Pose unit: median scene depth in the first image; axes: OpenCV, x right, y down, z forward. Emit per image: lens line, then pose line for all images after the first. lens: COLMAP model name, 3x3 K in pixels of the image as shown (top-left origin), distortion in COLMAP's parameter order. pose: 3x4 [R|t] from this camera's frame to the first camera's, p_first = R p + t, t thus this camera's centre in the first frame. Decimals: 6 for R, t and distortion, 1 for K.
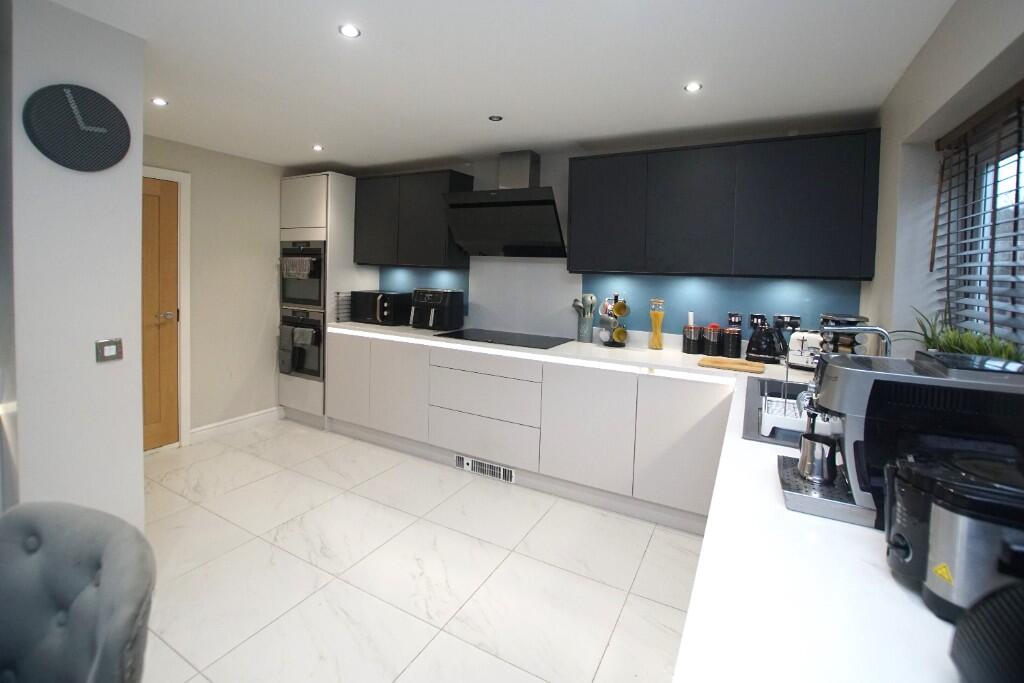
lens RADIAL K [[454.6, 0, 511.1], [0, 454.6, 290.0], [0, 0, 1]] dist [-0.029469, 0.000738]
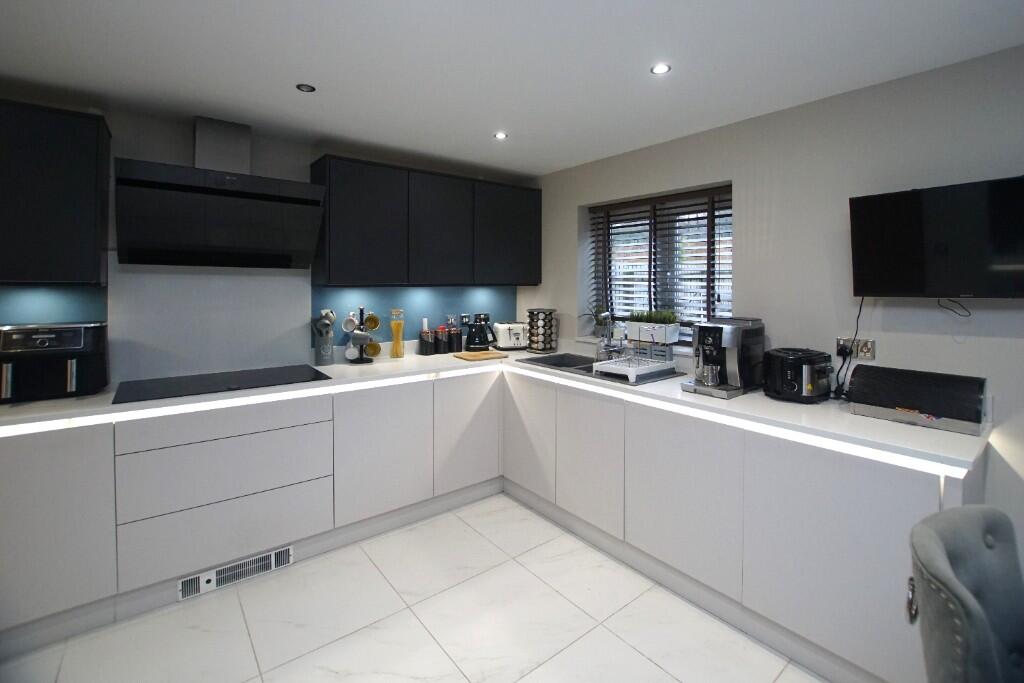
lens RADIAL K [[454.6, 0, 511.1], [0, 454.6, 290.0], [0, 0, 1]] dist [-0.029469, 0.000738]
pose [[0.389558, -0.039243, 0.920166, -0.526951], [0.046729, 0.998647, 0.022807, -0.035089], [-0.919816, 0.034114, 0.390864, 0.345221]]
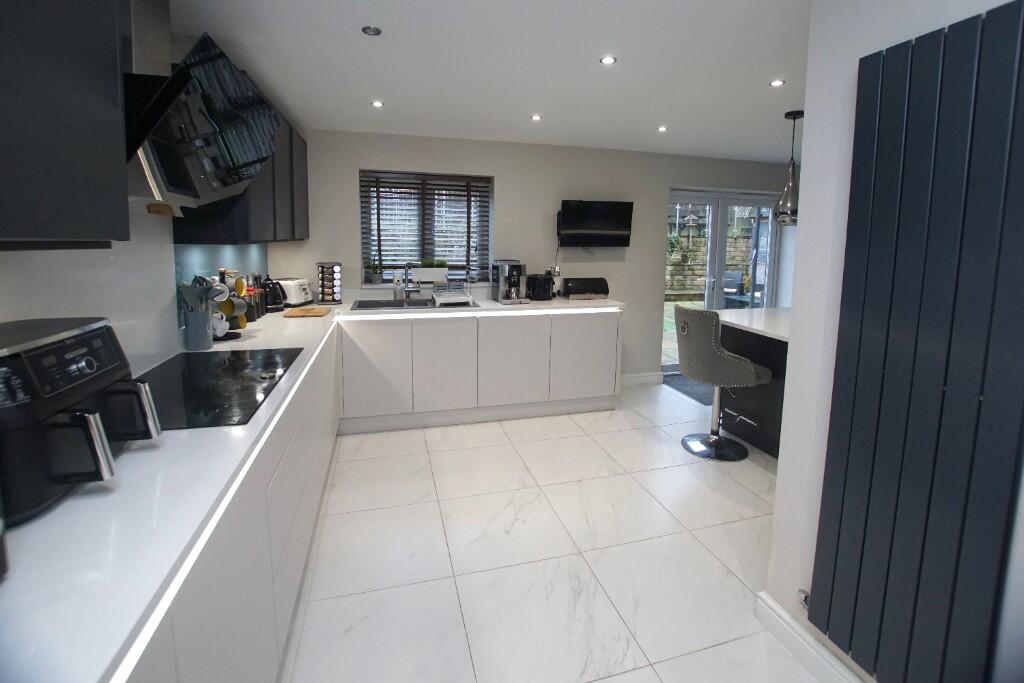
lens RADIAL K [[454.6, 0, 511.1], [0, 454.6, 290.0], [0, 0, 1]] dist [-0.029469, 0.000738]
pose [[-0.686355, -0.118912, 0.717480, -0.642737], [-0.000306, 0.986589, 0.163221, -0.081409], [-0.727267, 0.111808, -0.677187, 1.158204]]
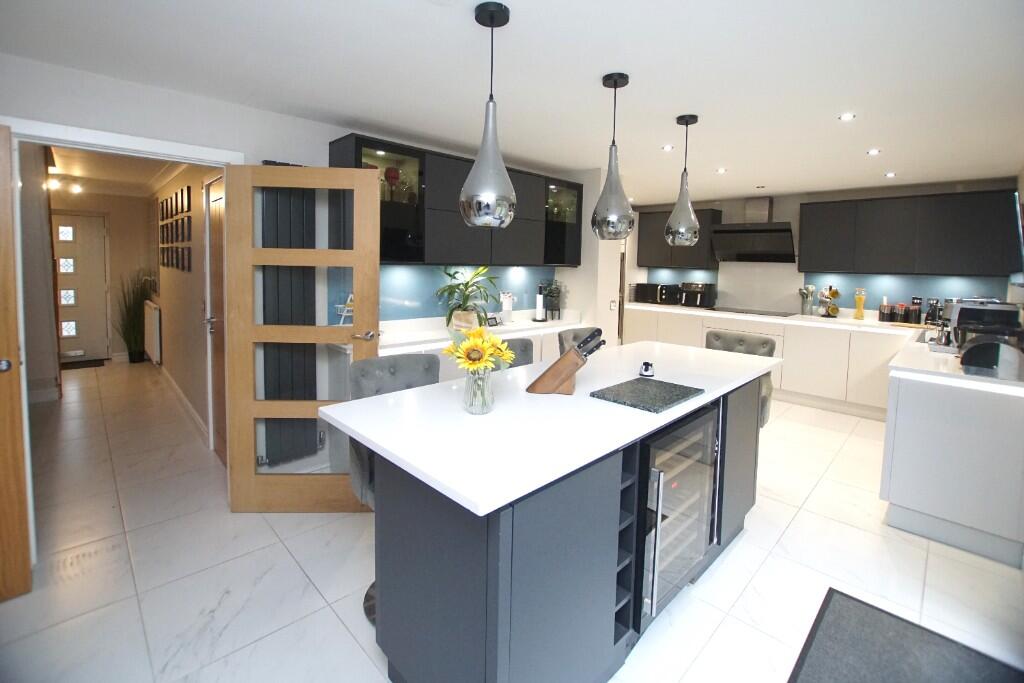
lens RADIAL K [[454.6, 0, 511.1], [0, 454.6, 290.0], [0, 0, 1]] dist [-0.029469, 0.000738]
pose [[0.956397, 0.007096, -0.291983, -0.398436], [-0.003982, 0.999929, 0.011259, 0.012994], [0.292042, -0.009605, 0.956357, -0.874041]]
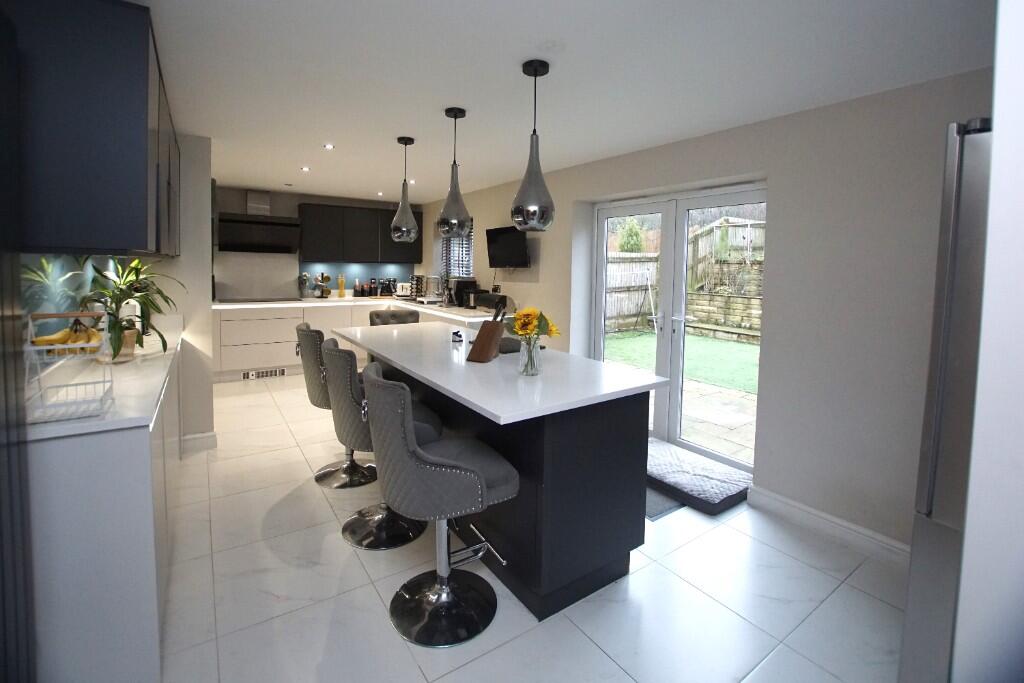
lens RADIAL K [[454.6, 0, 511.1], [0, 454.6, 290.0], [0, 0, 1]] dist [-0.029469, 0.000738]
pose [[0.452585, -0.067491, 0.889163, -1.197543], [0.030965, 0.997720, 0.059970, -0.006270], [-0.891183, 0.000391, 0.453643, -0.666113]]
